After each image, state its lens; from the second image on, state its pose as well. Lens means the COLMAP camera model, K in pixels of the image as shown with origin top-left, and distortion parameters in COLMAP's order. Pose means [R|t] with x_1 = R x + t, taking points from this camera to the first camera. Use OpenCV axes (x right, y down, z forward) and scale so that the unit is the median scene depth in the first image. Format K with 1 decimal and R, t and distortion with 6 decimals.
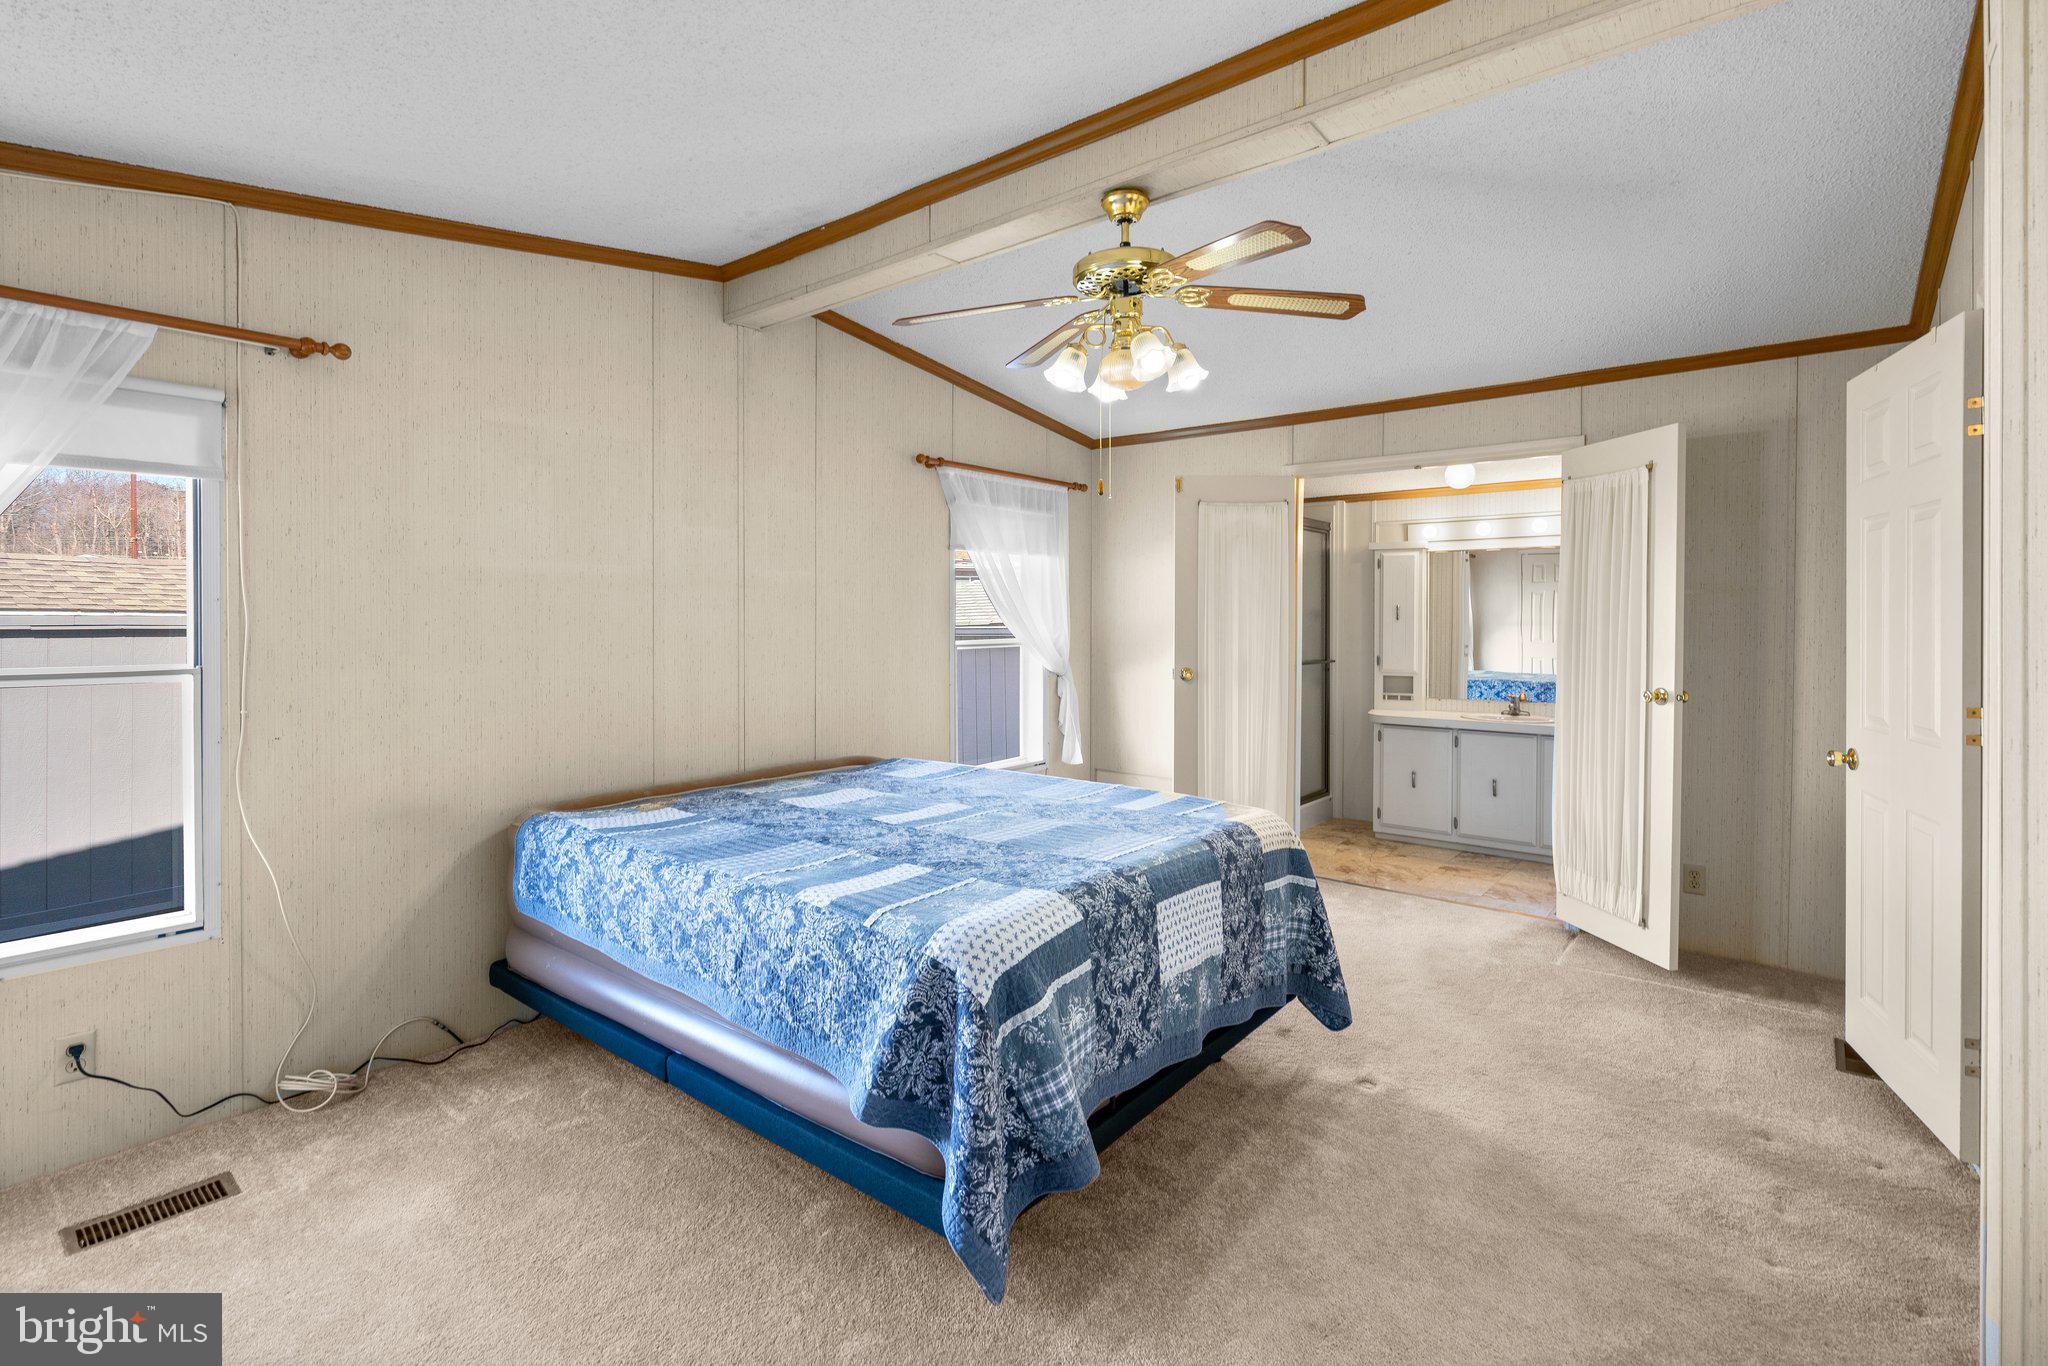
lens RADIAL K [[937.0, 0, 978.3], [0, 937.0, 636.0], [0, 0, 1]] dist [-0.007981, 0.003455]
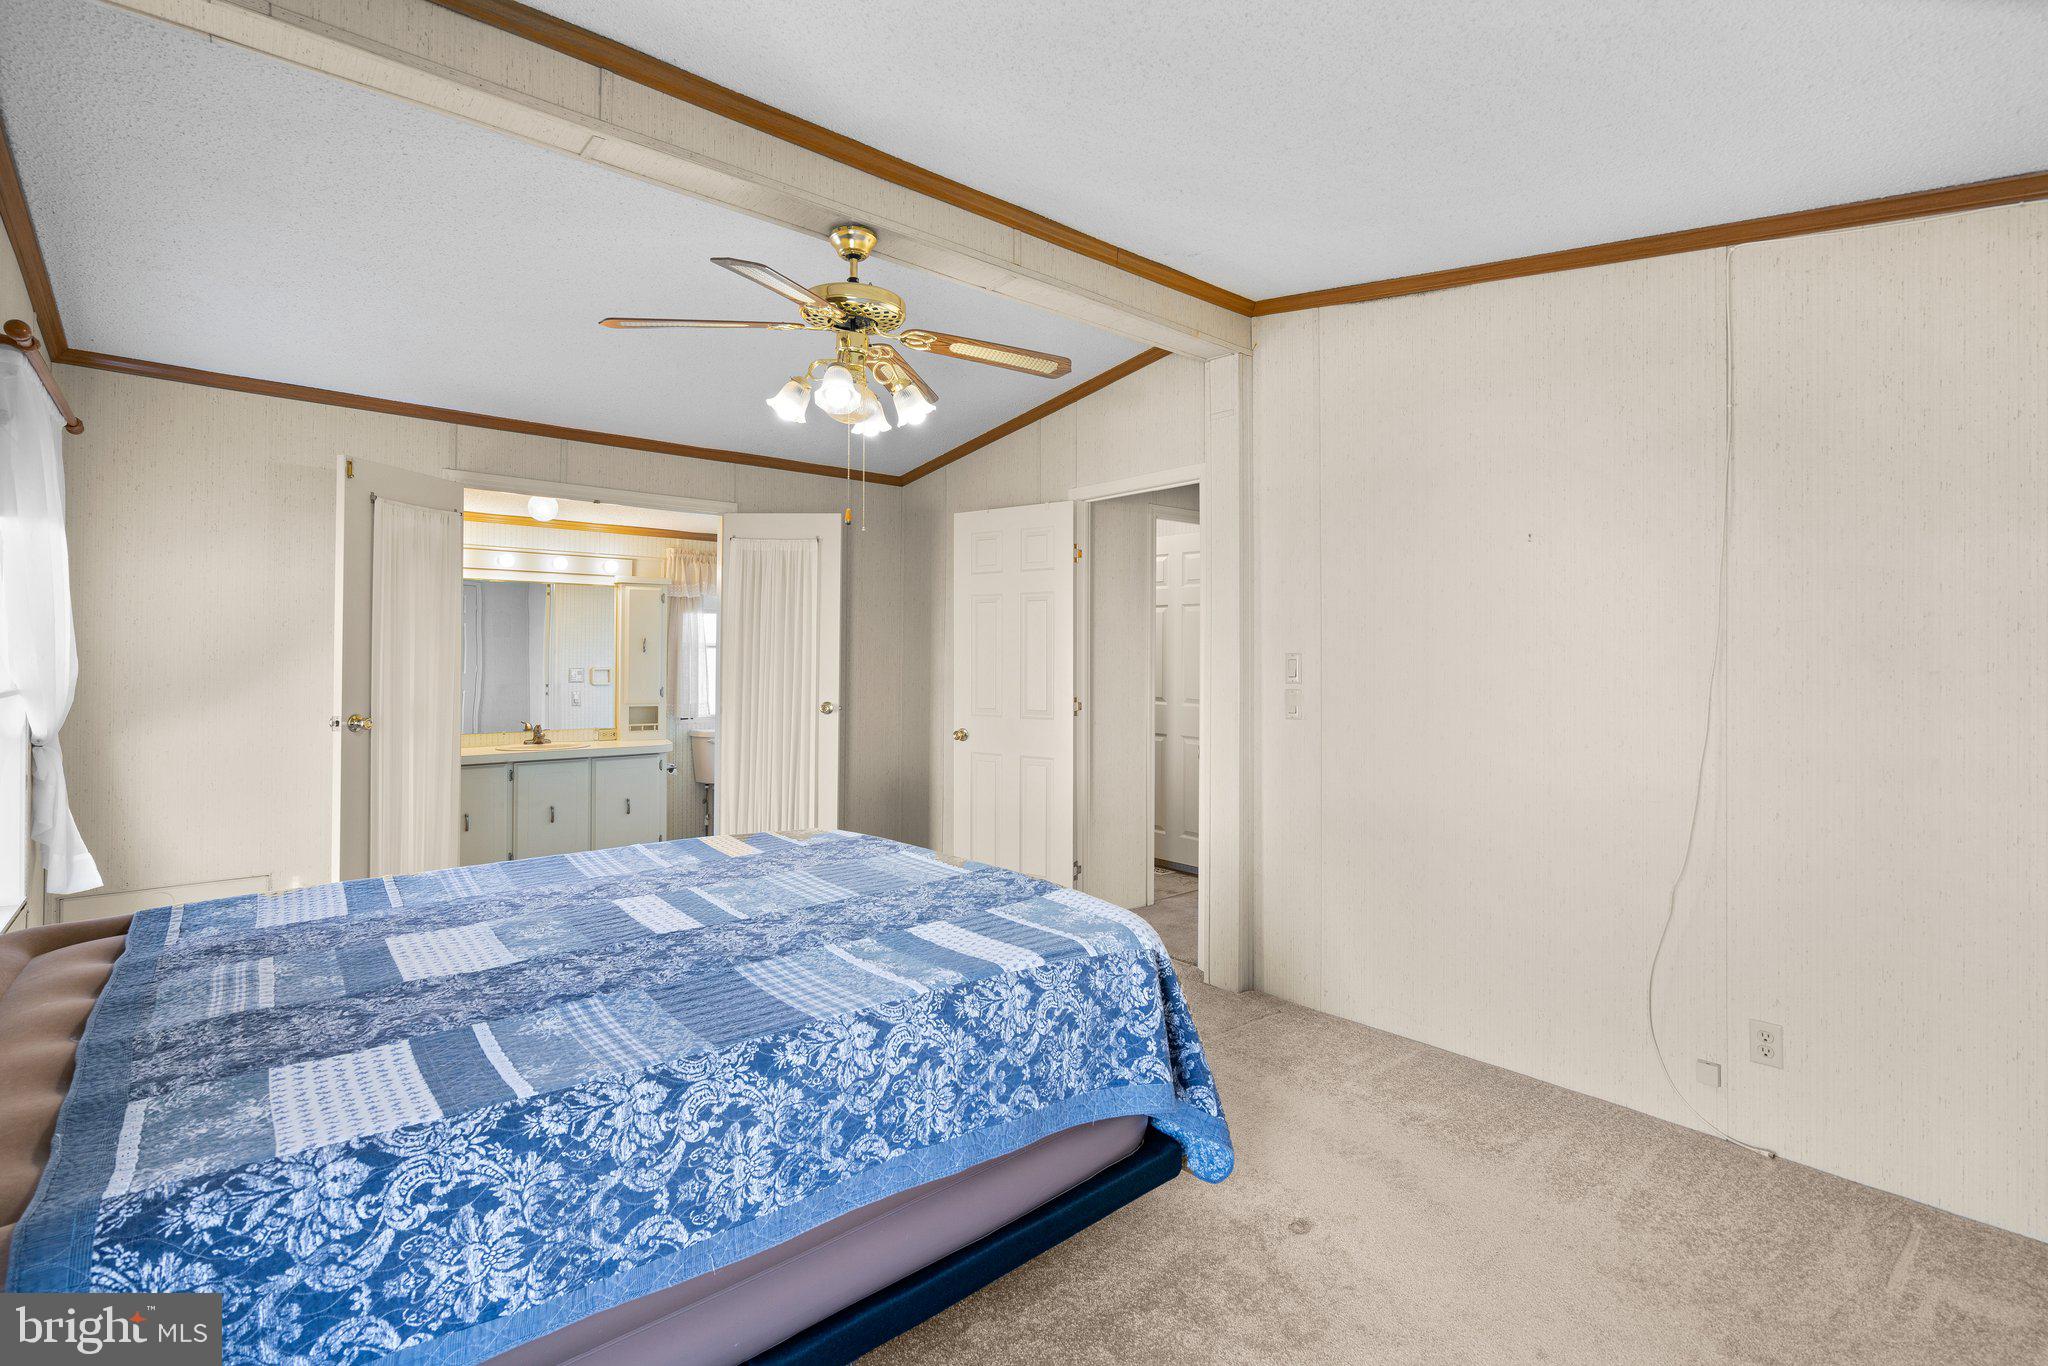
lens RADIAL K [[937.0, 0, 1027.5], [0, 937.0, 664.5], [0, 0, 1]] dist [-0.007981, 0.003455]
pose [[0.180779, -0.005471, 0.983508, -0.772200], [0.008832, 0.999953, 0.003939, -0.005129], [-0.983484, 0.007974, 0.180819, 0.614809]]
